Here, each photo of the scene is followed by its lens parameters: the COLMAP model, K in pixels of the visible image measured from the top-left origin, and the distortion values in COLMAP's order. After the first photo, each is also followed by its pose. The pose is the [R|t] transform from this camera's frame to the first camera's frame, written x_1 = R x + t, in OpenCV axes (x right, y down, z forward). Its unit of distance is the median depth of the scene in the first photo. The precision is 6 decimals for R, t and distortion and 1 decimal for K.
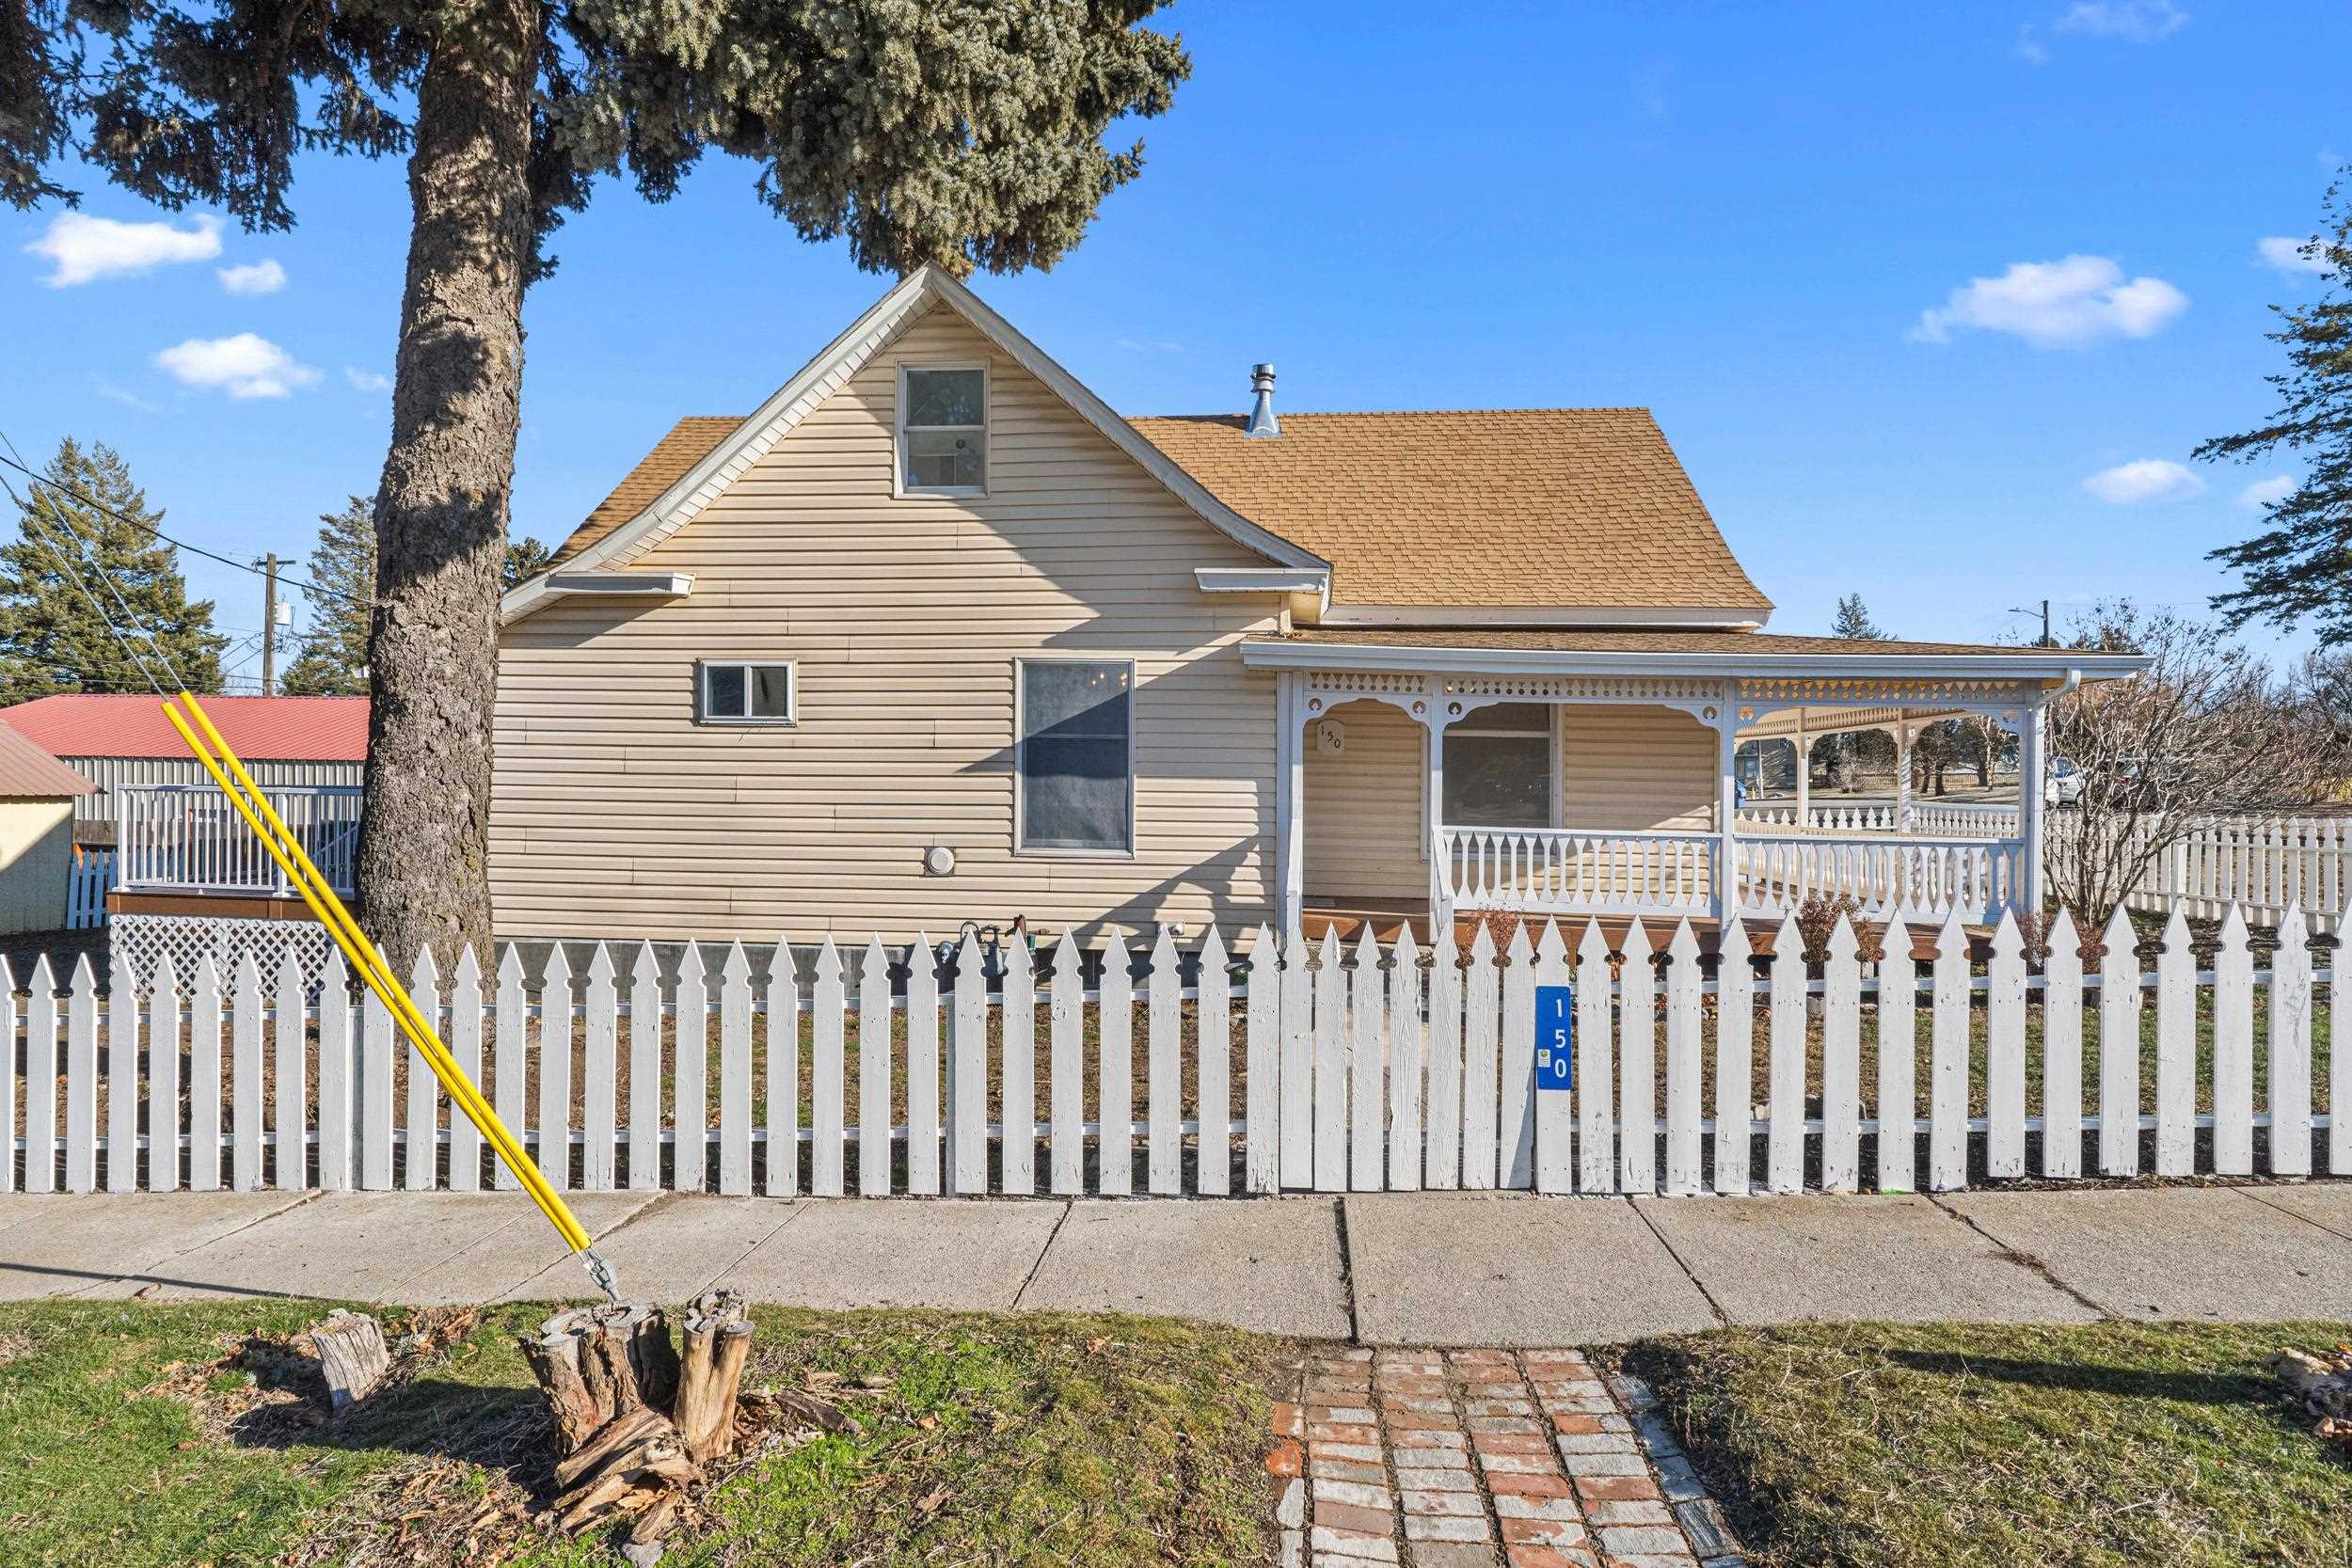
lens RADIAL K [[1414.9, 0, 1176.0], [0, 1414.9, 784.0], [0, 0, 1]] dist [-0.017763, 0.001067]
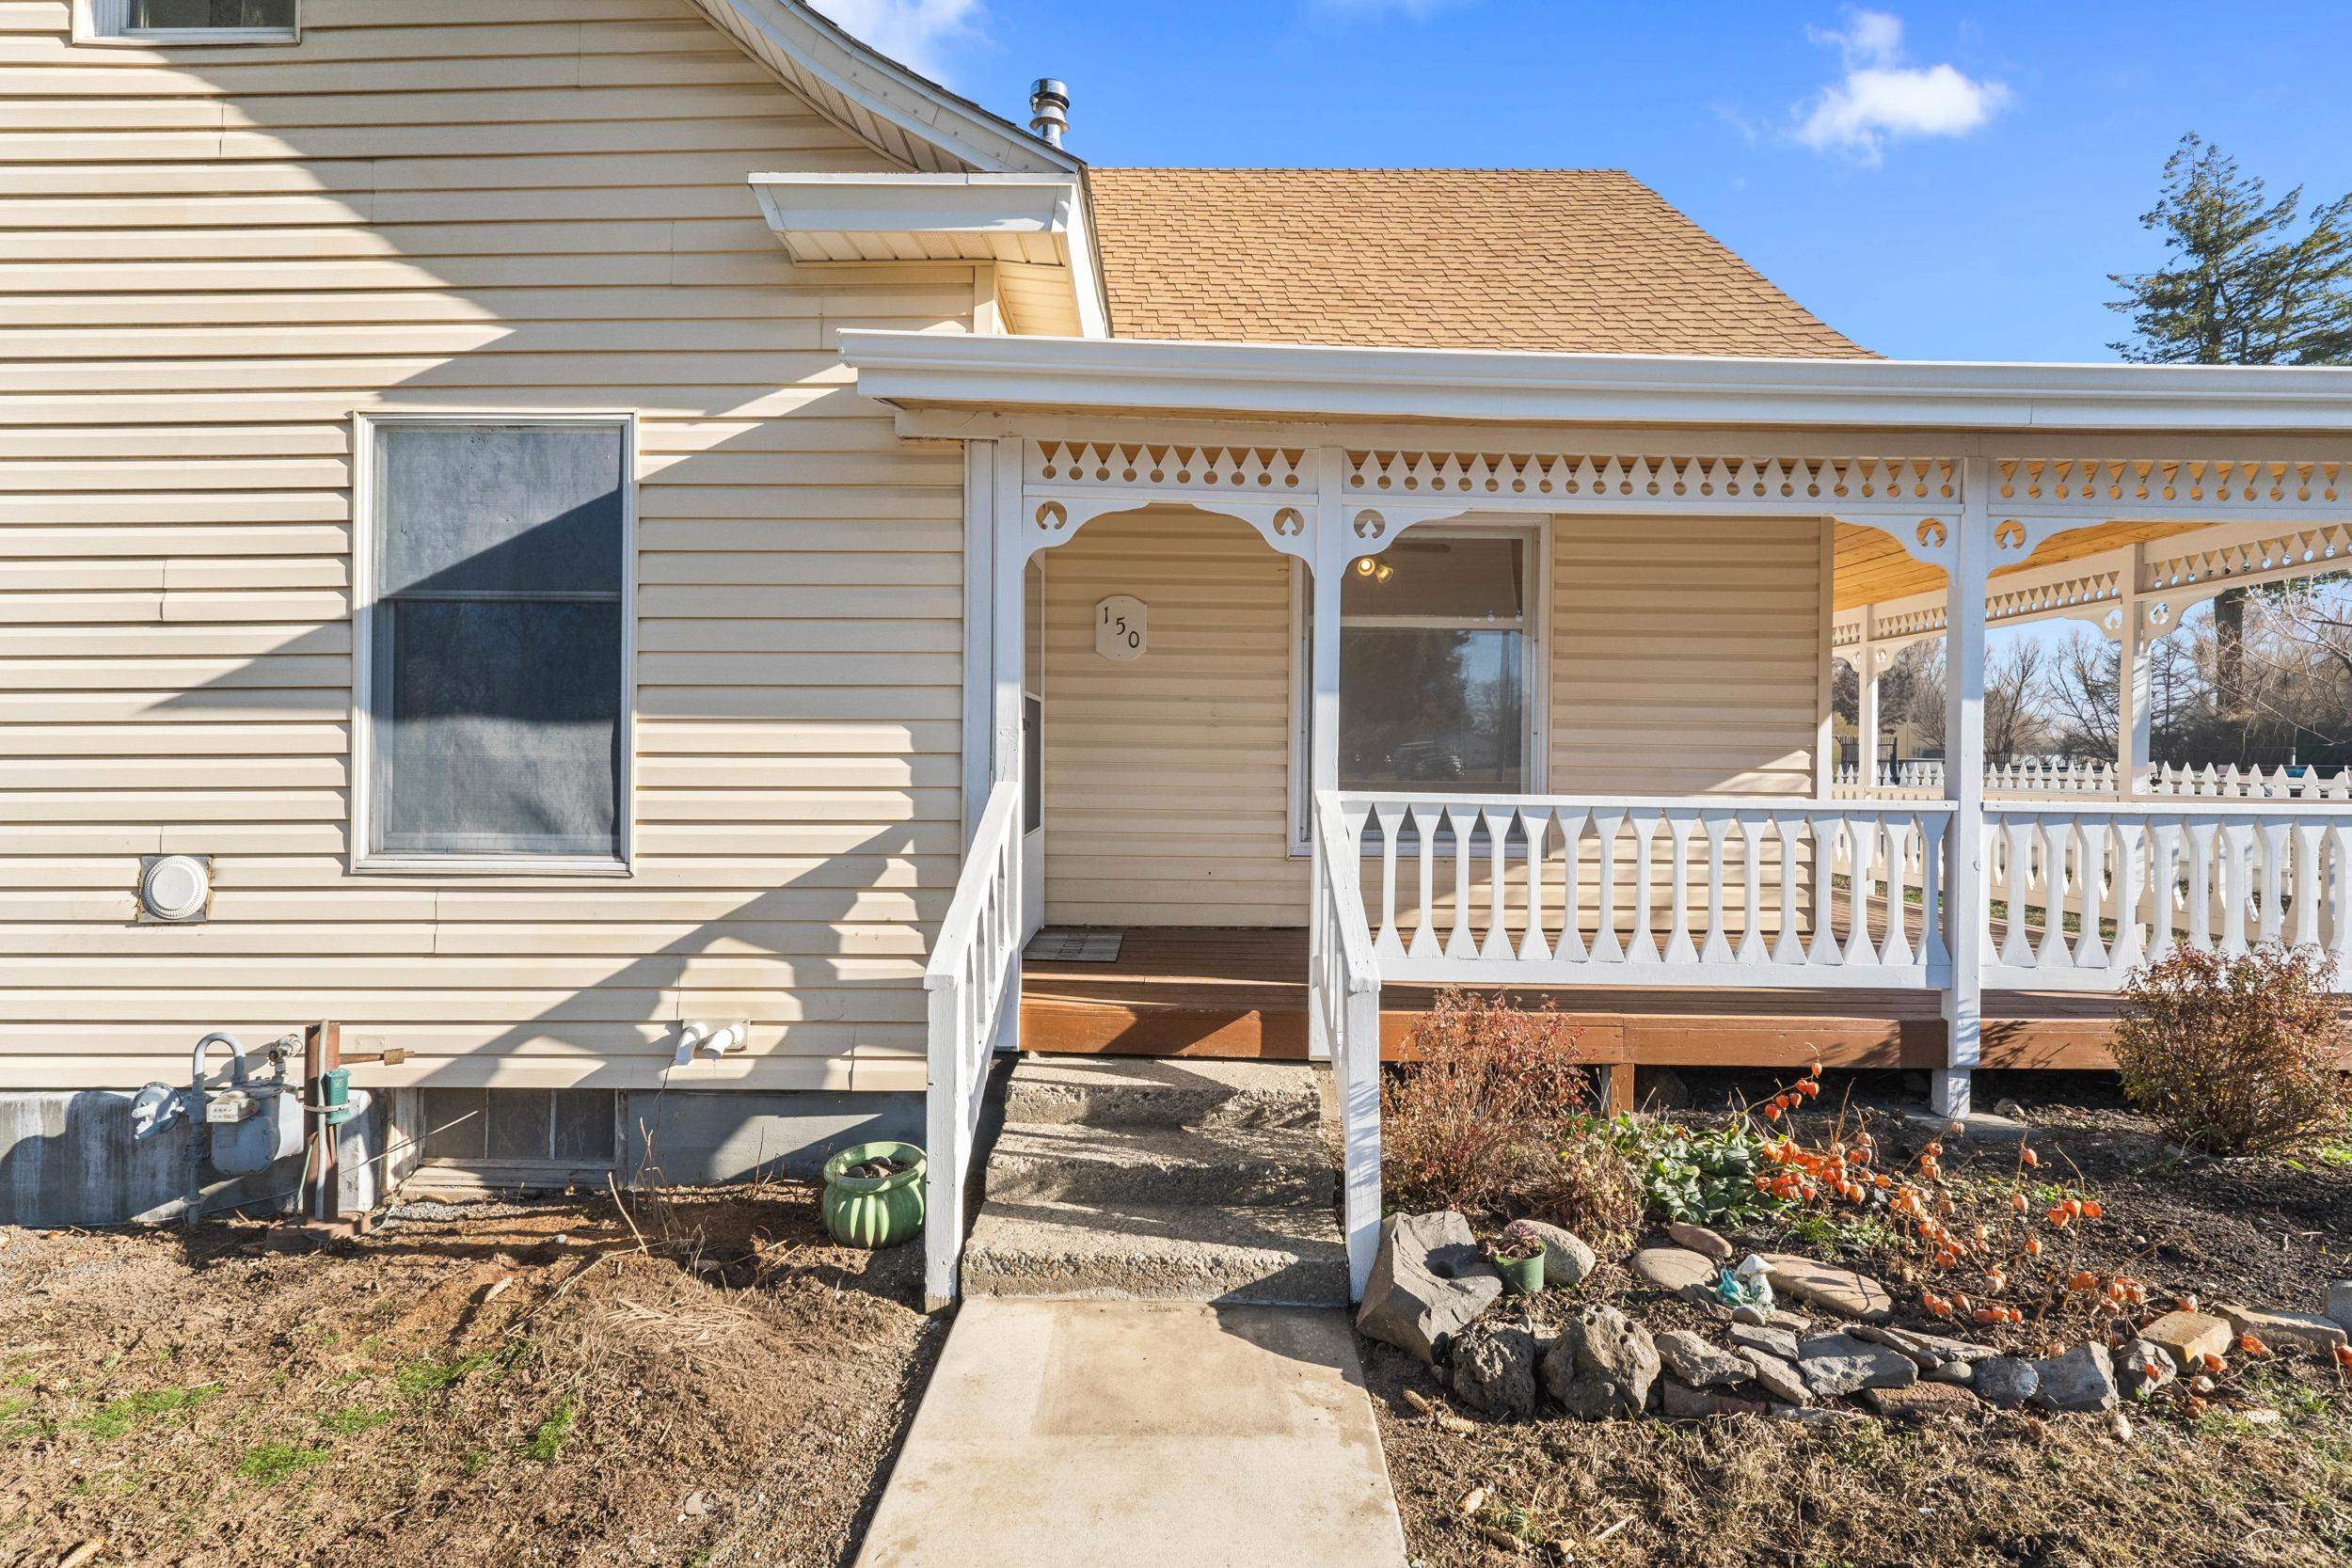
lens RADIAL K [[1144.0, 0, 1176.0], [0, 1144.0, 784.0], [0, 0, 1]] dist [0.000835, -0.000037]
pose [[0.997574, -0.010773, 0.068783, 0.110043], [0.009089, 0.999652, 0.024750, 0.017395], [-0.069025, -0.024065, 0.997325, 0.636579]]
